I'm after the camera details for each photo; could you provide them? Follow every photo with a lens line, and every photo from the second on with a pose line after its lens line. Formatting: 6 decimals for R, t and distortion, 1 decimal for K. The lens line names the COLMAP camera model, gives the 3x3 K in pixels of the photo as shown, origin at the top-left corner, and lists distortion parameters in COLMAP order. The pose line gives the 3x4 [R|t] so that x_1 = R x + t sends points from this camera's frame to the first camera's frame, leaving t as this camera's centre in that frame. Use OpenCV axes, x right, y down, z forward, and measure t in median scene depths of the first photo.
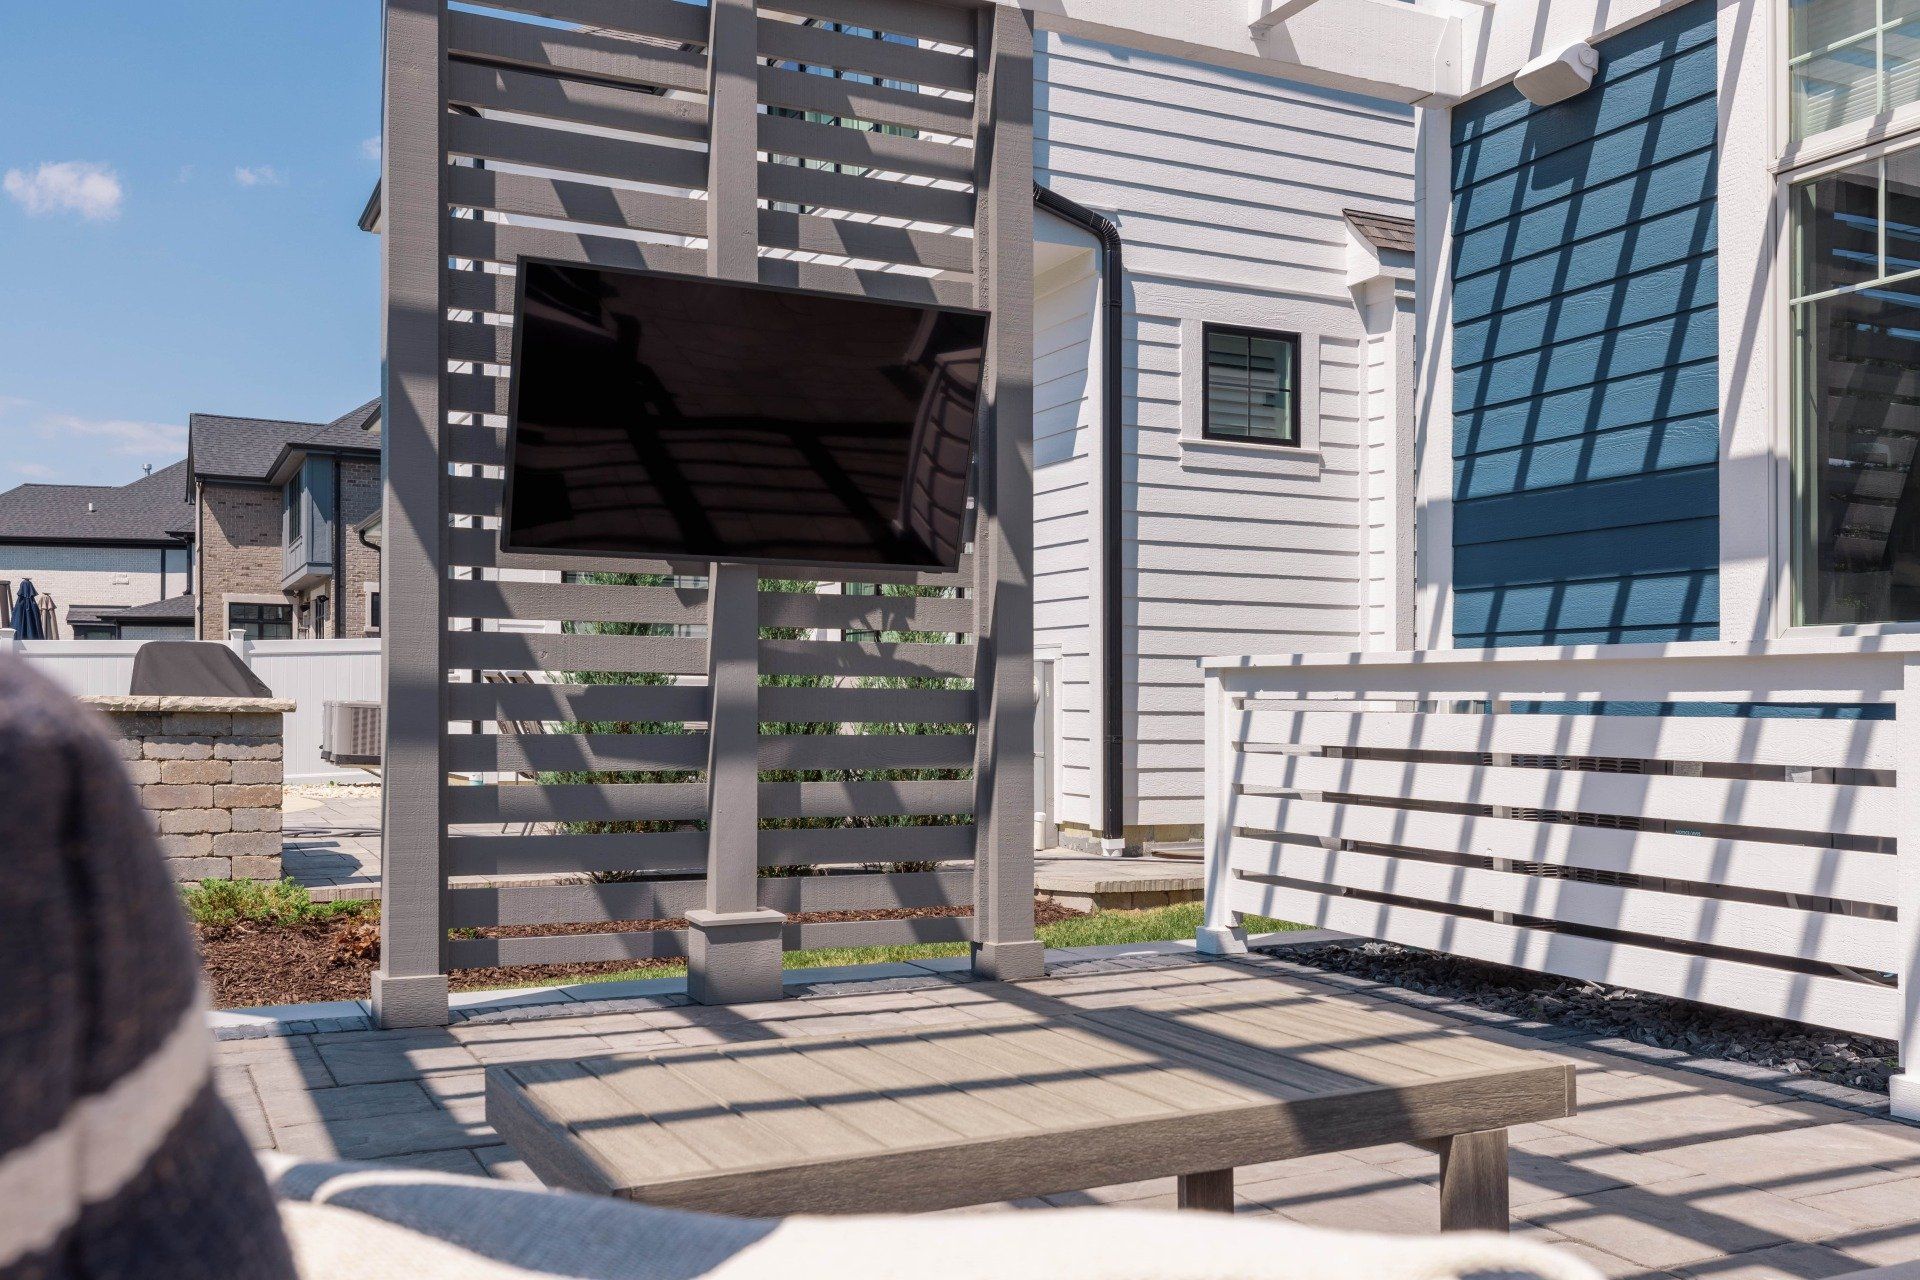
lens RADIAL K [[1720.2, 0, 959.5], [0, 1720.2, 693.9], [0, 0, 1]] dist [-0.006080, -0.008427]
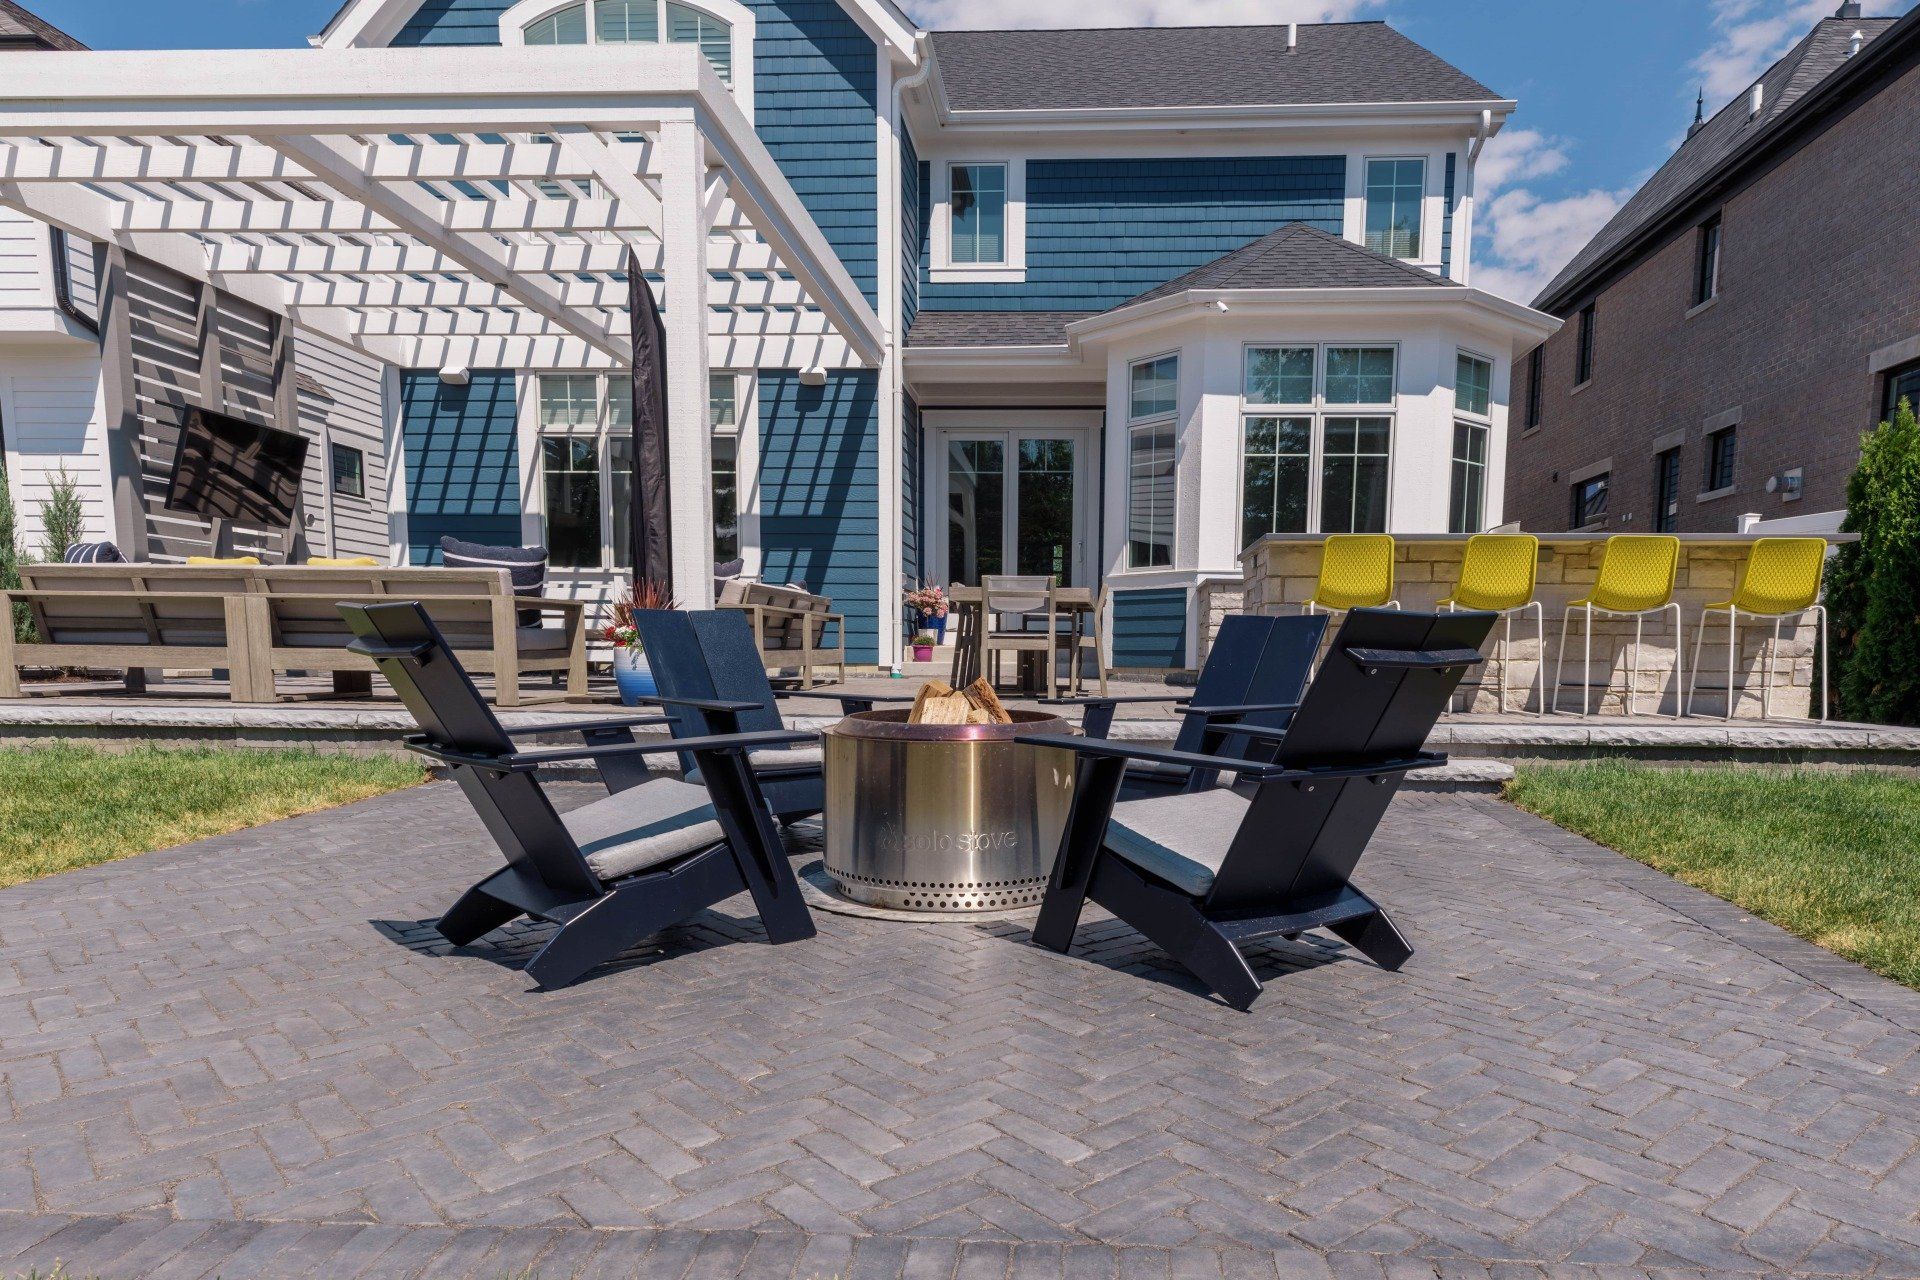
lens RADIAL K [[975.2, 0, 960.0], [0, 975.2, 640.0], [0, 0, 1]] dist [-0.001597, -0.000420]
pose [[0.475109, -0.012361, 0.879840, -0.797862], [-0.010586, 0.999749, 0.019762, 0.060444], [-0.879863, -0.018703, 0.474858, -0.639291]]
